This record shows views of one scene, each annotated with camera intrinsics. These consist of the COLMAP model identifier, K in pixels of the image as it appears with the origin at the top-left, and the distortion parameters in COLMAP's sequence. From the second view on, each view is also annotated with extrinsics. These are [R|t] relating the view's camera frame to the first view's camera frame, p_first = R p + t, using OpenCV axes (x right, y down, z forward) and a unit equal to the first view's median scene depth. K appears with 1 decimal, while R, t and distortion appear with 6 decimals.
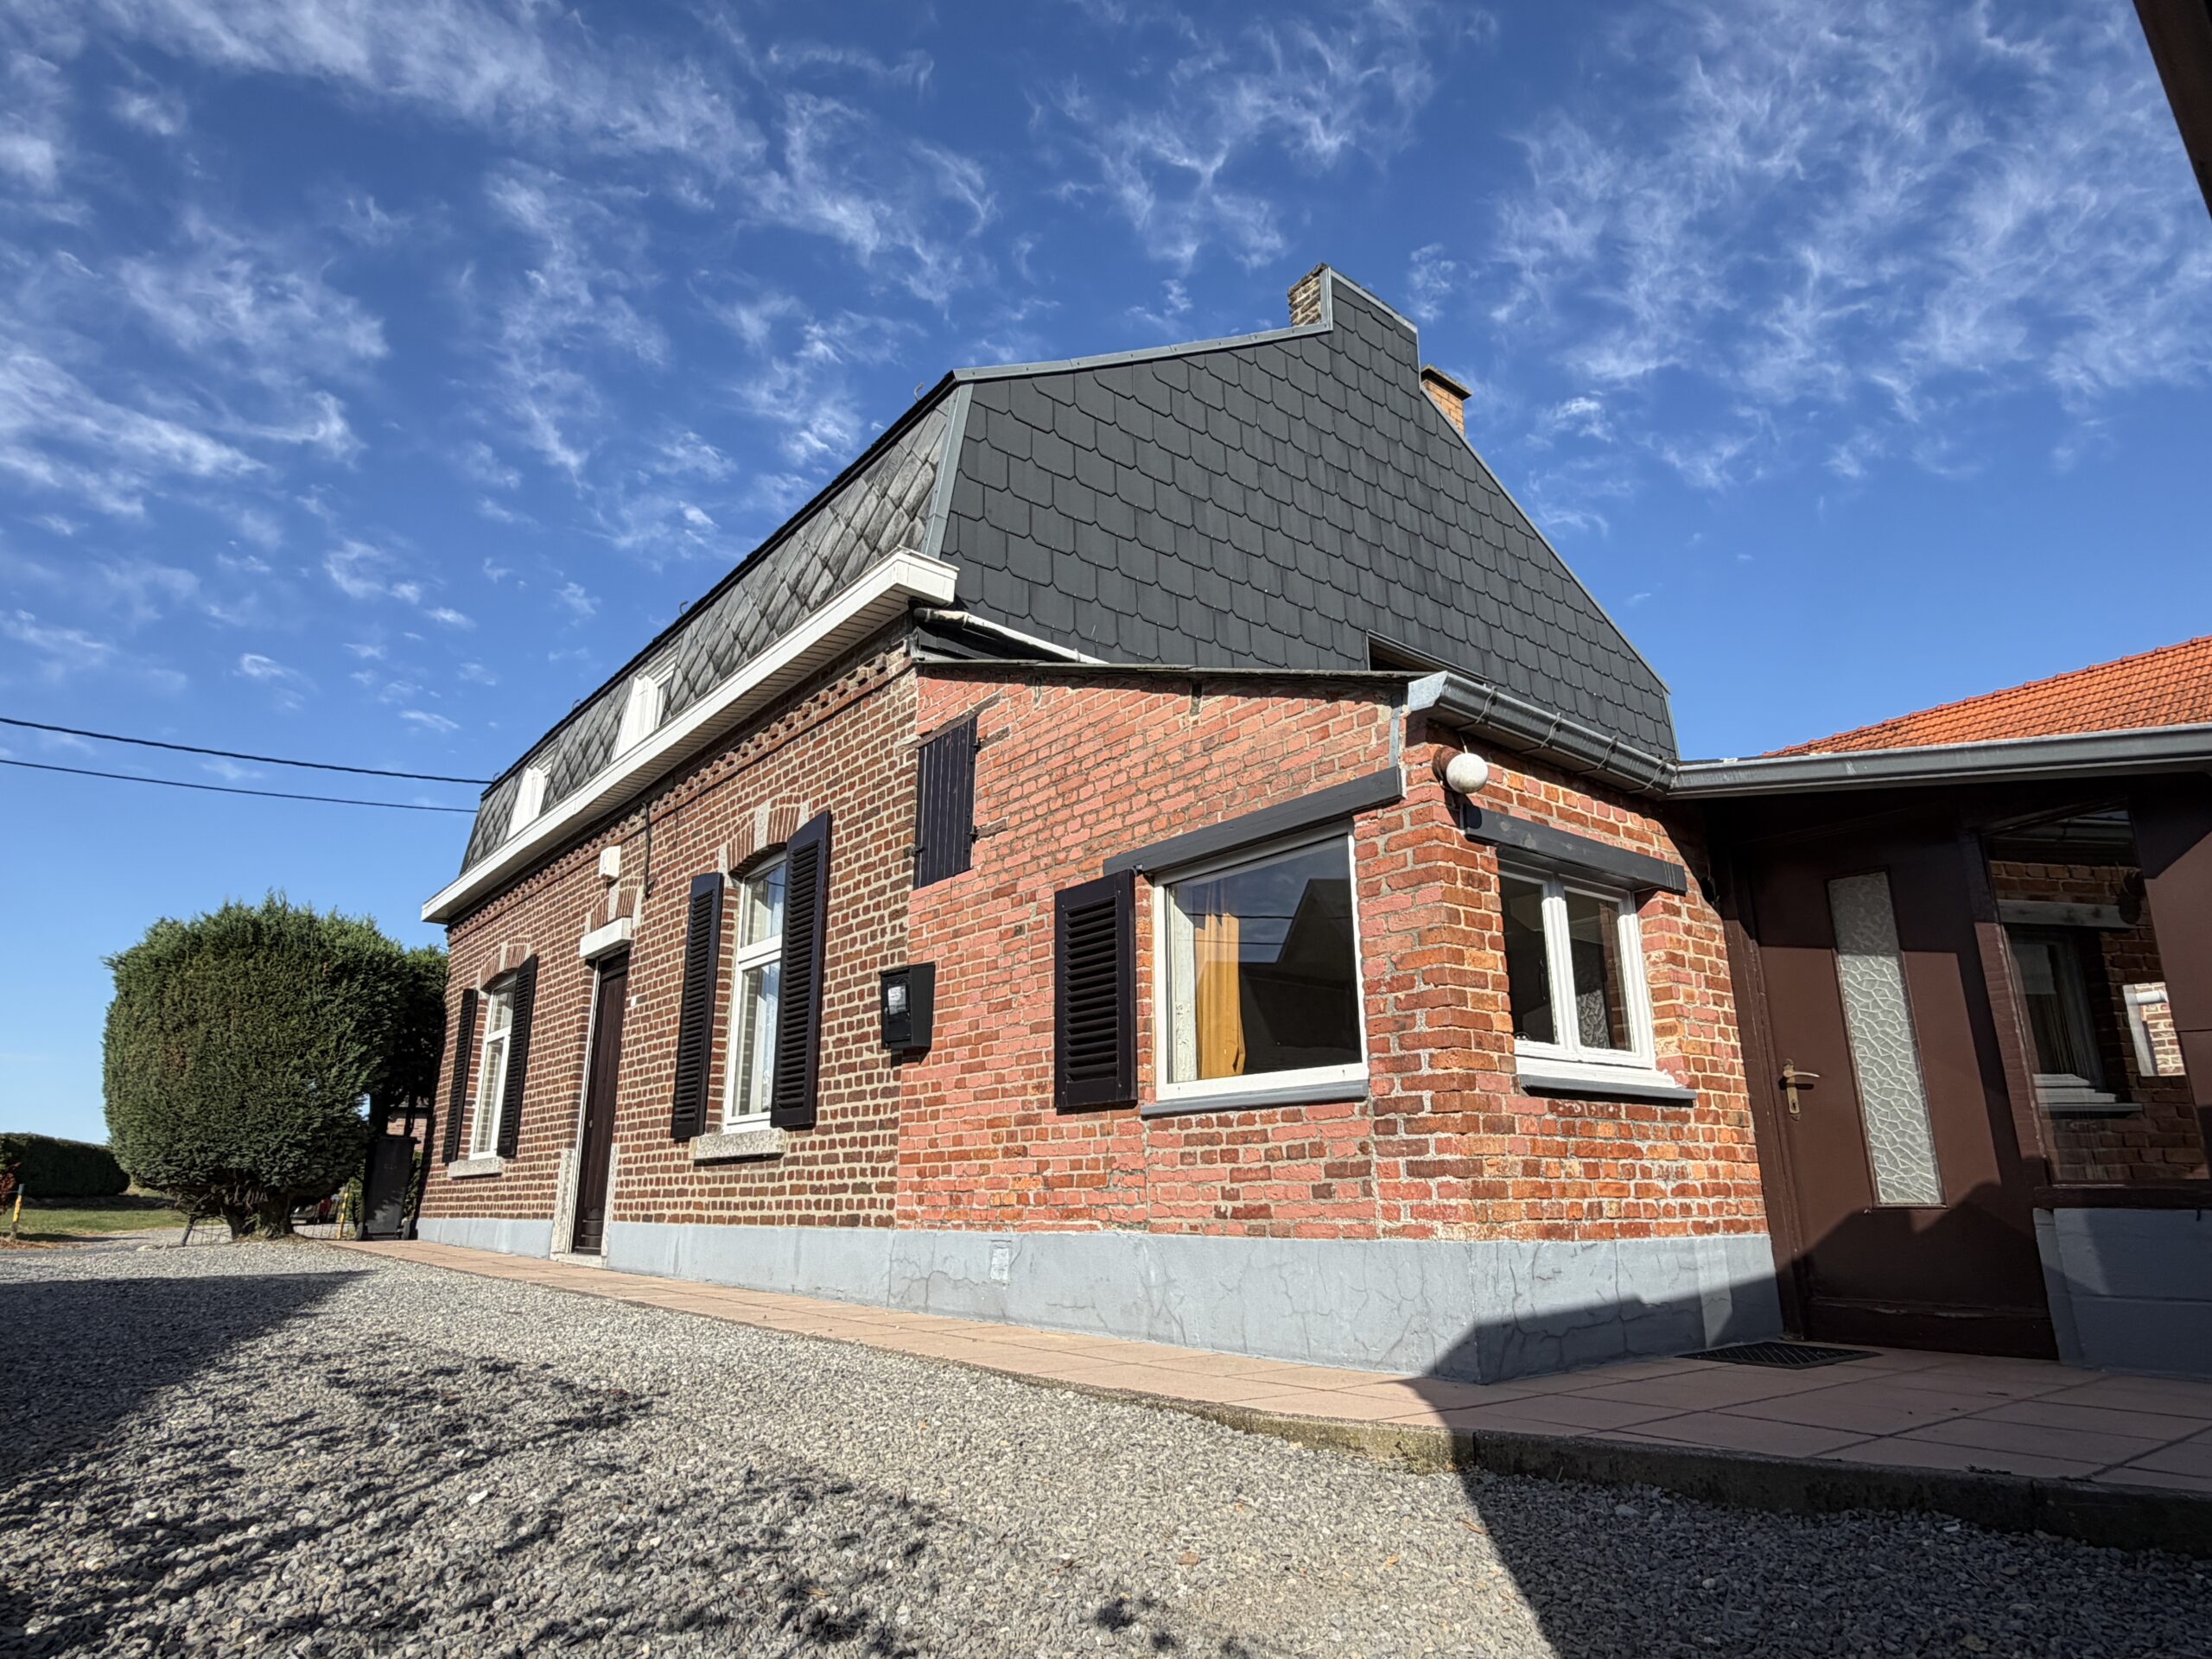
lens RADIAL K [[1268.0, 0, 1123.9], [0, 1268.0, 816.7], [0, 0, 1]] dist [-0.000380, 0.000029]
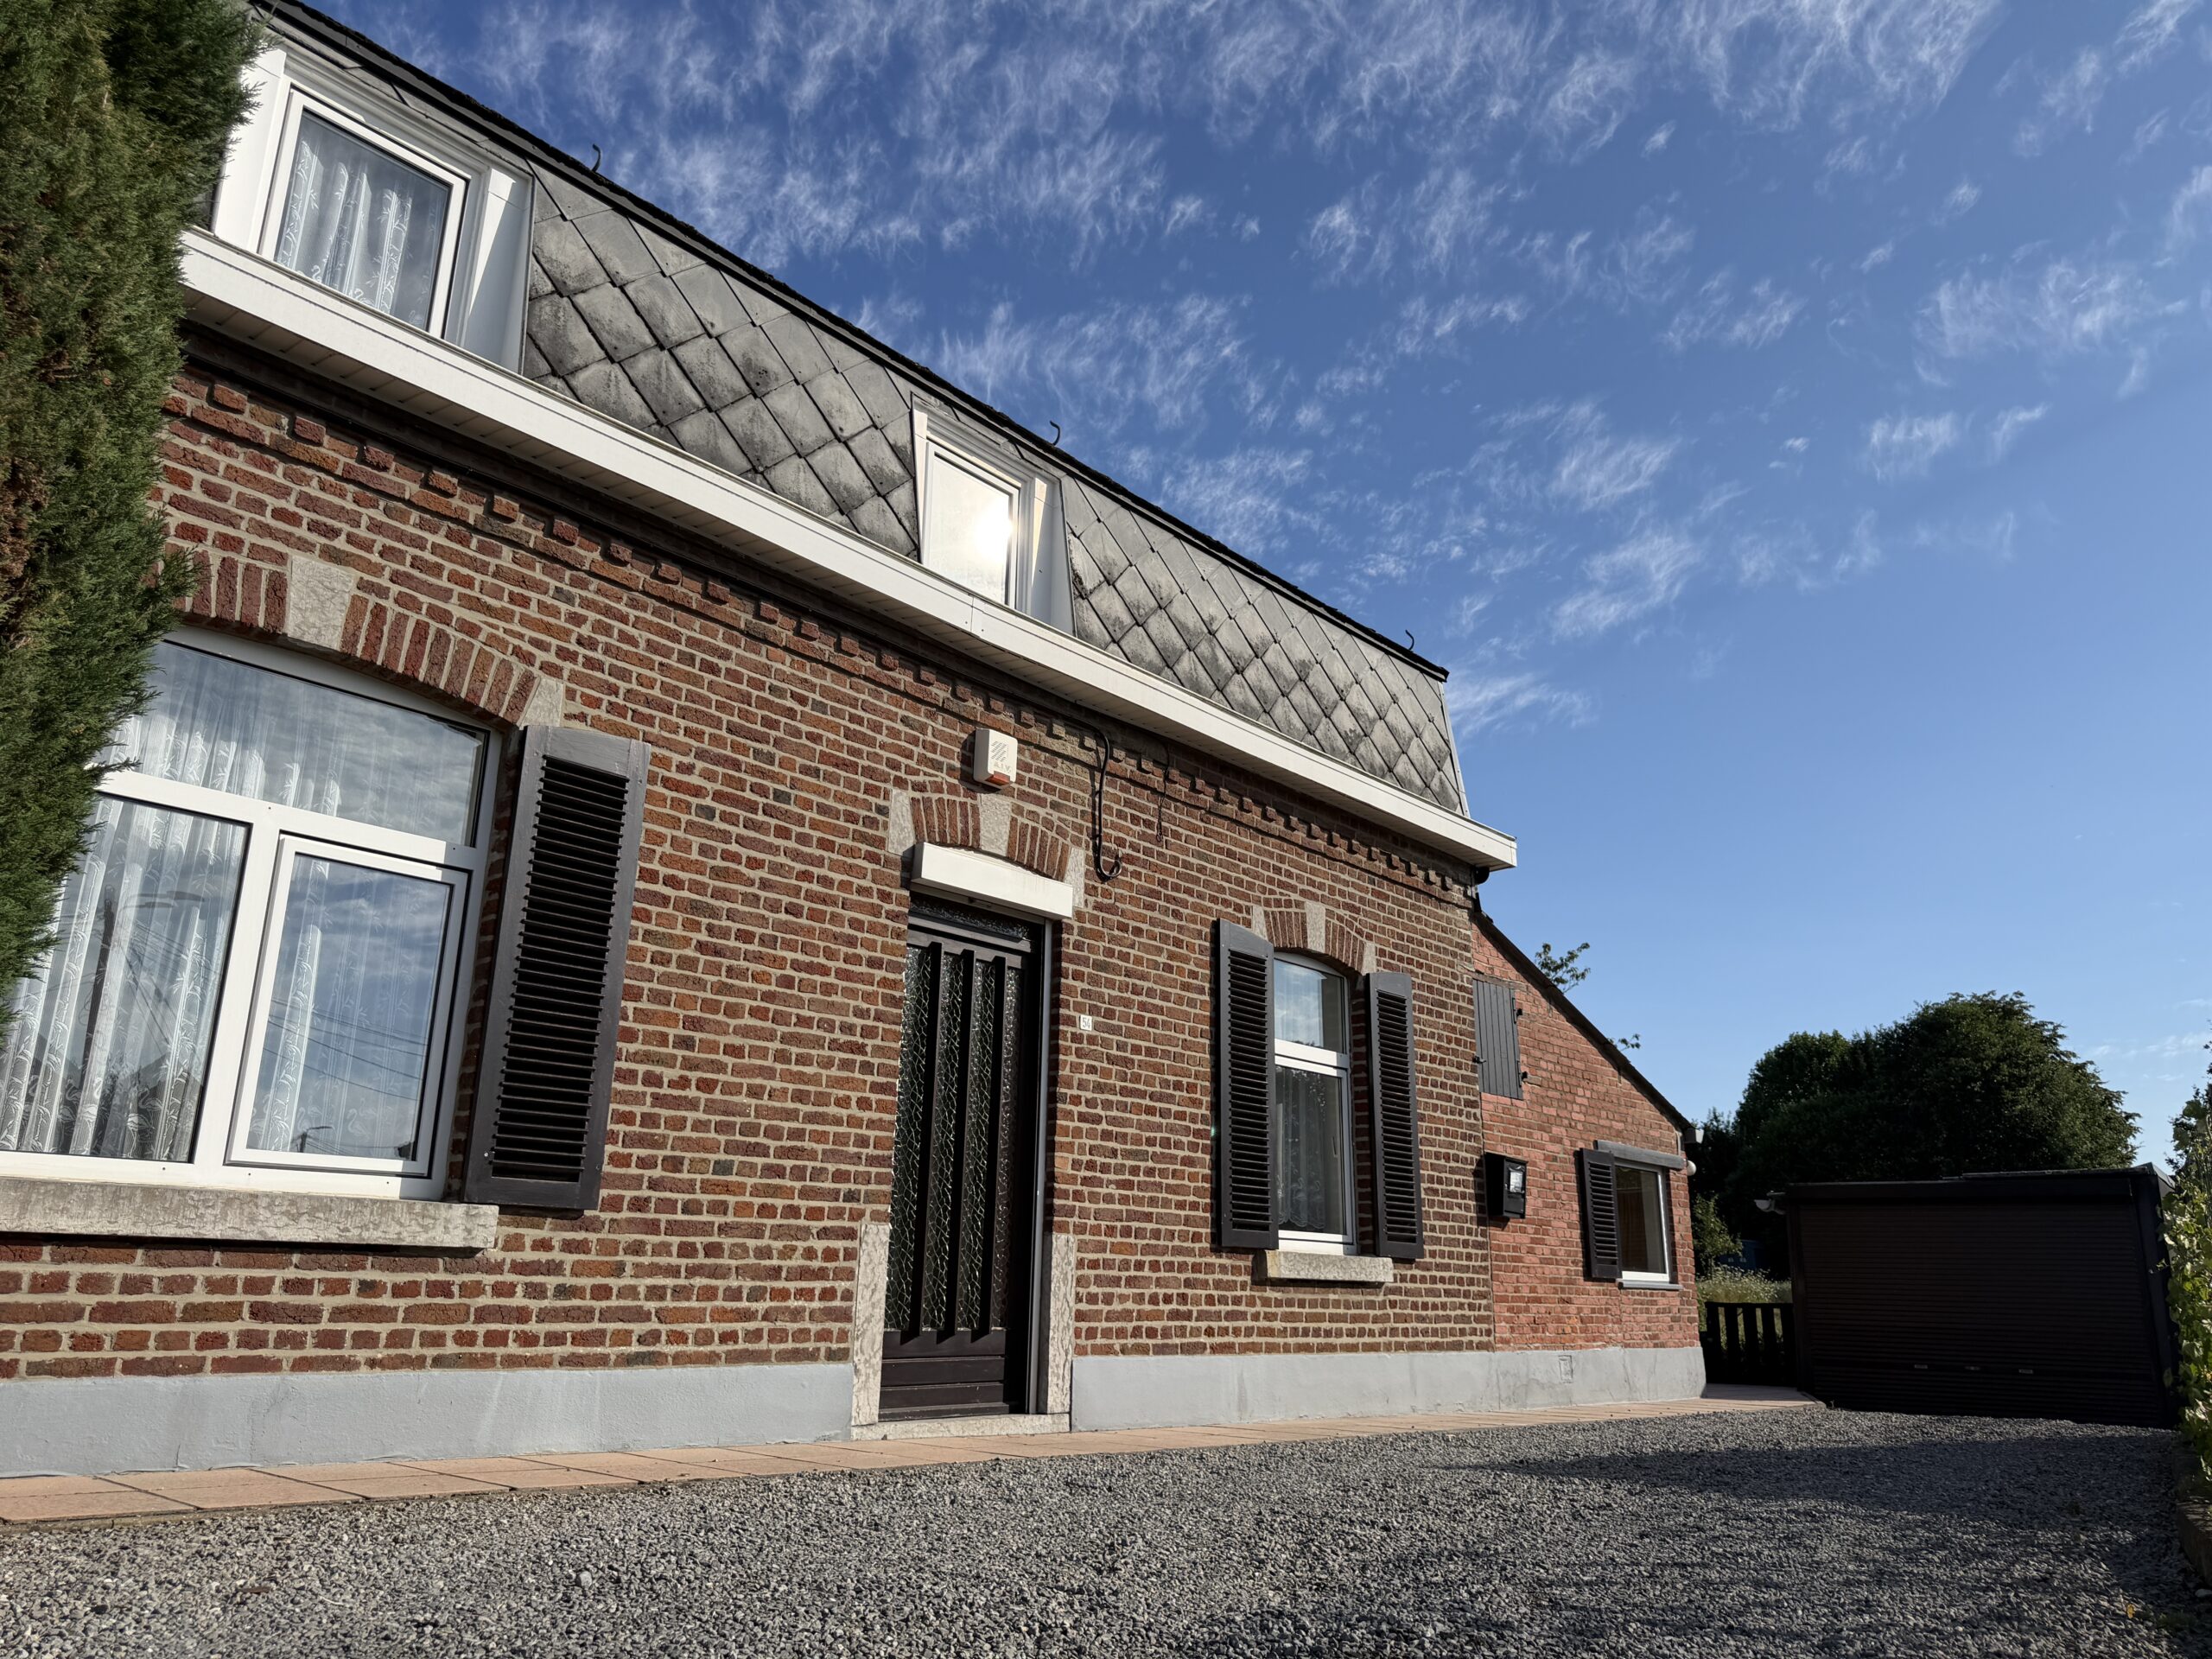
lens RADIAL K [[1608.5, 0, 1140.2], [0, 1608.5, 800.9], [0, 0, 1]] dist [0.105227, -0.095387]
pose [[-0.174473, 0.302157, 0.937155, -1.778785], [-0.290731, 0.893513, -0.342213, 0.468654], [-0.940763, -0.332167, -0.068047, 1.544893]]
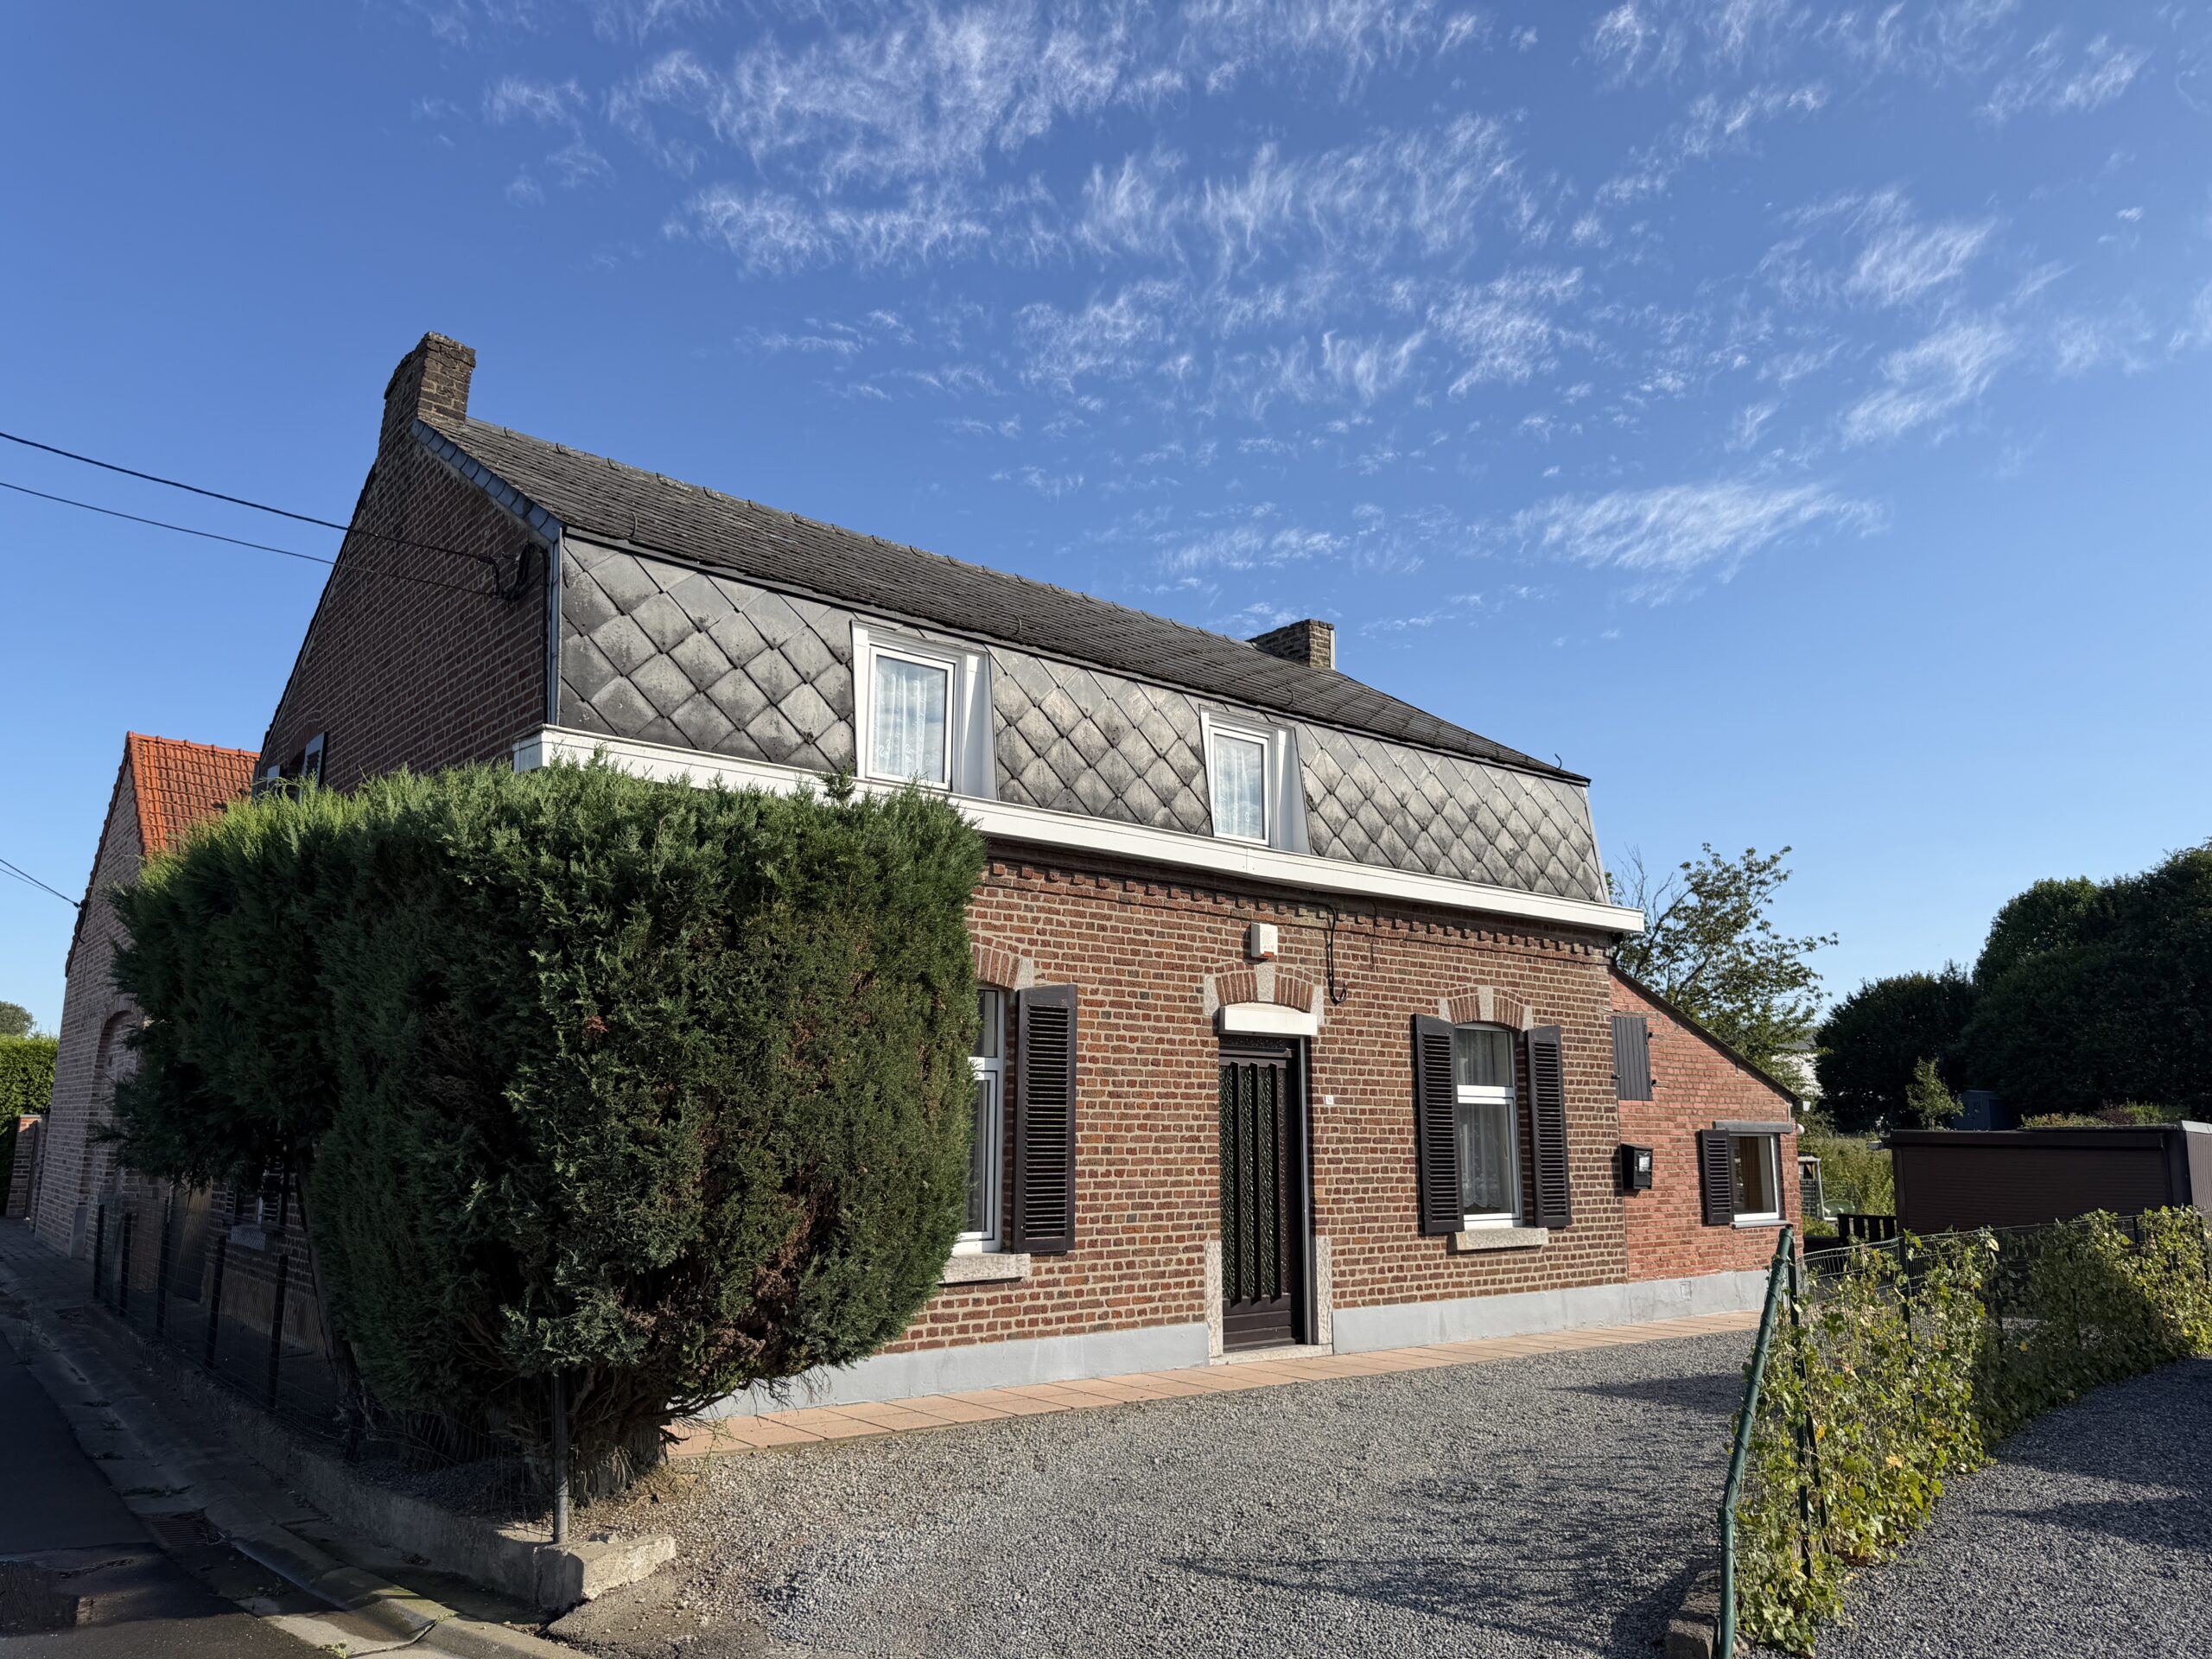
lens RADIAL K [[1608.5, 0, 1126.4], [0, 1608.5, 818.5], [0, 0, 1]] dist [0.105227, -0.095387]
pose [[-0.025574, 0.204185, 0.978598, -2.524019], [-0.285901, 0.936536, -0.202880, 0.356680], [-0.957918, -0.284971, 0.034425, 1.707012]]
